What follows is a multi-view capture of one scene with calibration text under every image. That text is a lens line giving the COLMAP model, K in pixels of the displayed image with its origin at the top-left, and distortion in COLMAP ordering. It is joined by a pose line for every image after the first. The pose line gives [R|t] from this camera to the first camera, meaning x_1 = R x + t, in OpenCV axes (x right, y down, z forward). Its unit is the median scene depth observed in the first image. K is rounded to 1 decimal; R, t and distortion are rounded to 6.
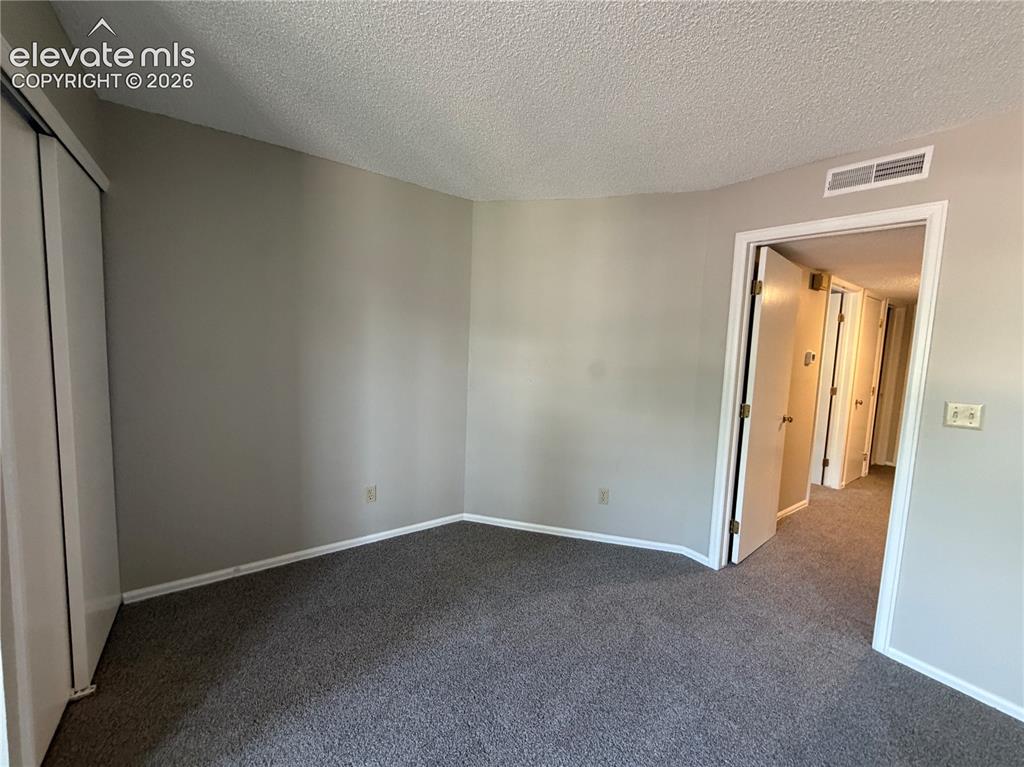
lens RADIAL K [[409.6, 0, 514.0], [0, 409.6, 381.5], [0, 0, 1]] dist [-0.000556, -0.000193]
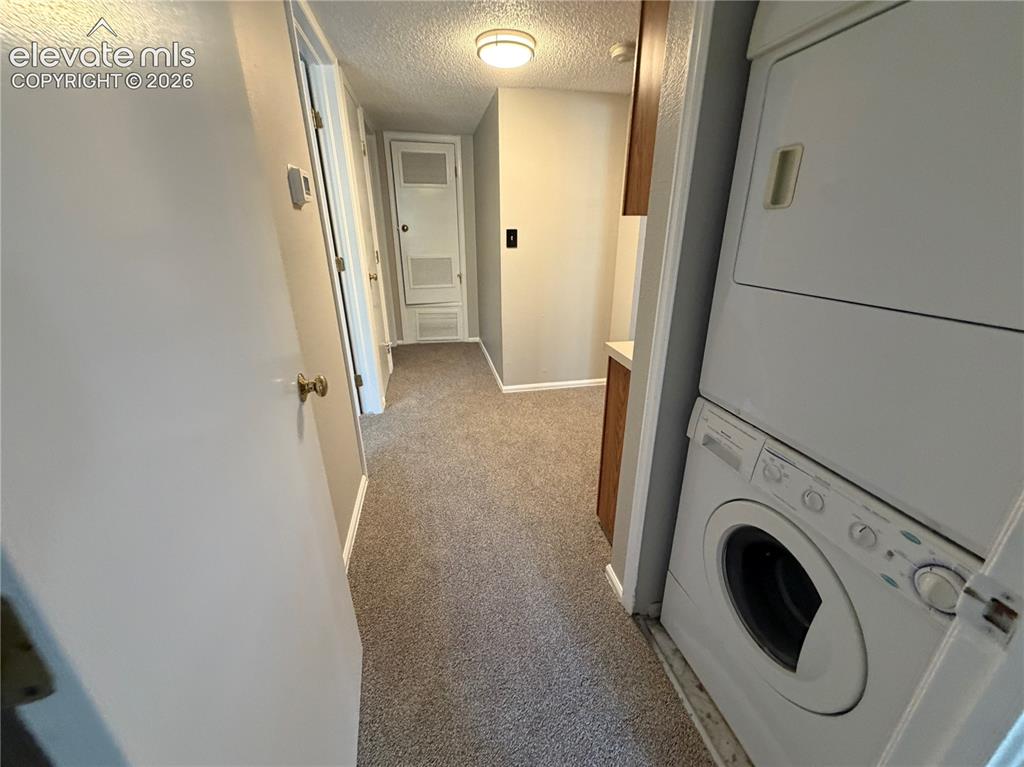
lens RADIAL K [[403.8, 0, 509.5], [0, 403.8, 385.8], [0, 0, 1]] dist [-0.007729, -0.000257]
pose [[0.421771, -0.373520, 0.826191, 0.349626], [0.106613, 0.925313, 0.363908, 0.000178], [-0.900413, -0.065403, 0.430092, 0.534793]]
